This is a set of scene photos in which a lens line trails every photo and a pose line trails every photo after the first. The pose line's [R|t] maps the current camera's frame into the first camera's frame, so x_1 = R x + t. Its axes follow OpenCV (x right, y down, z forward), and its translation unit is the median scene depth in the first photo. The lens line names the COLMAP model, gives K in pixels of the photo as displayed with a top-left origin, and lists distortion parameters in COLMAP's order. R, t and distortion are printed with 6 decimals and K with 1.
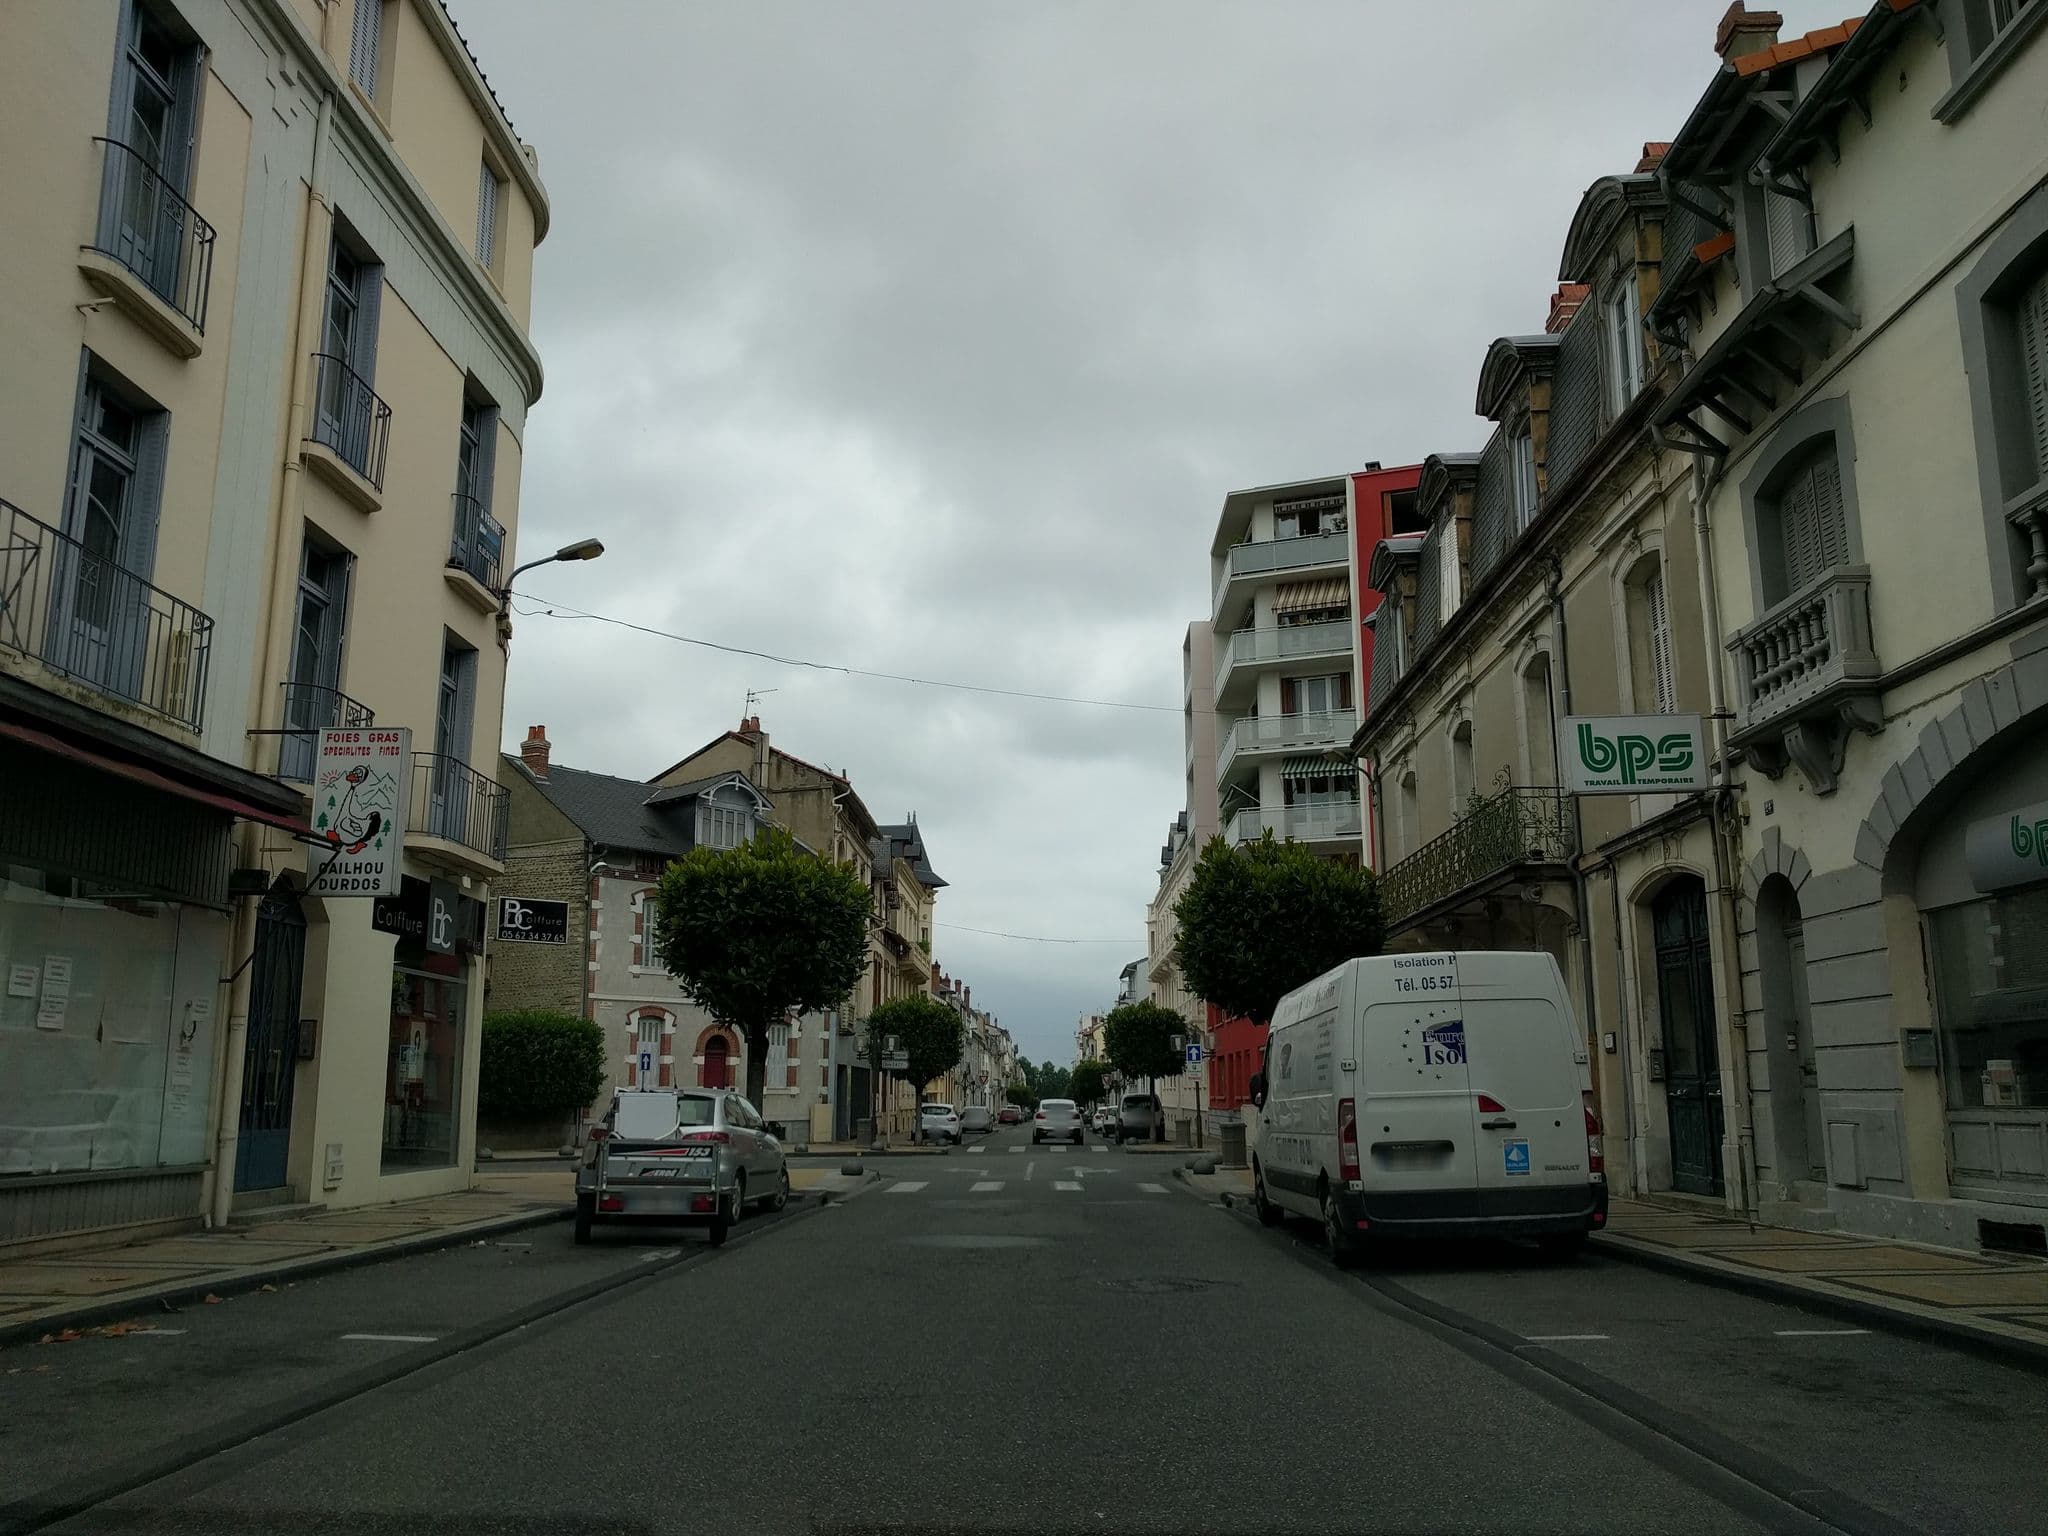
lens RADIAL K [[1614.6, 0, 1028.9], [0, 1614.6, 782.6], [0, 0, 1]] dist [0.006933, -0.002826]
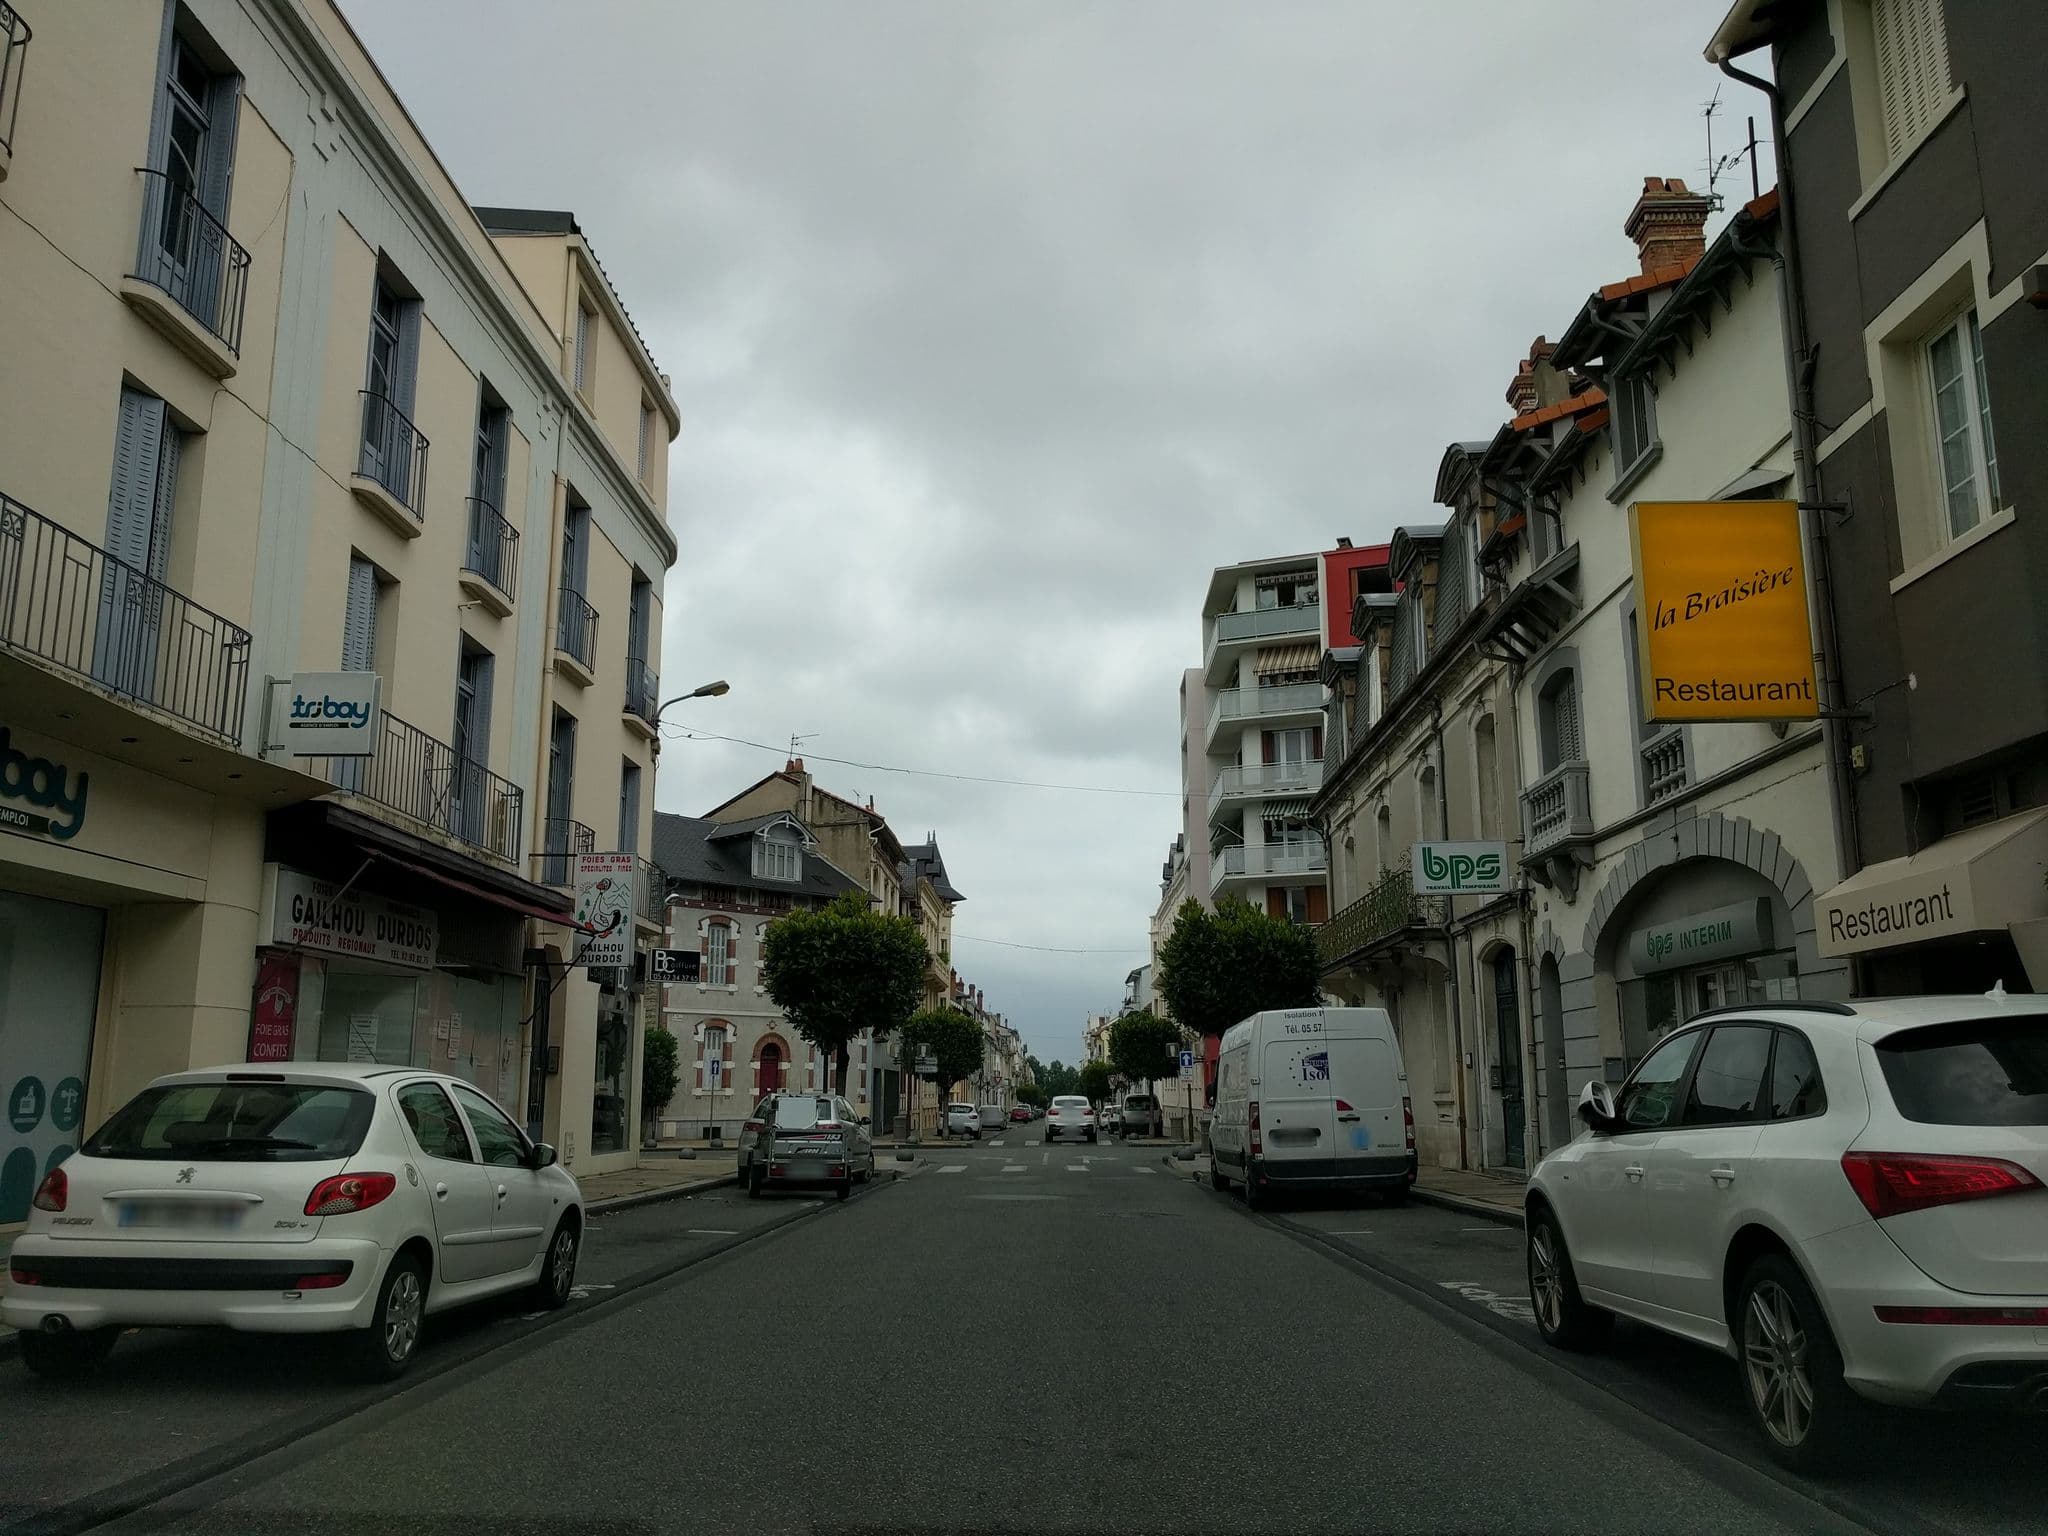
lens RADIAL K [[1614.6, 0, 1017.4], [0, 1614.6, 757.3], [0, 0, 1]] dist [0.006933, -0.002826]
pose [[0.999926, -0.002580, -0.011860, -0.006290], [0.002413, 0.999898, -0.014061, -0.047231], [0.011895, 0.014031, 0.999831, -0.231450]]
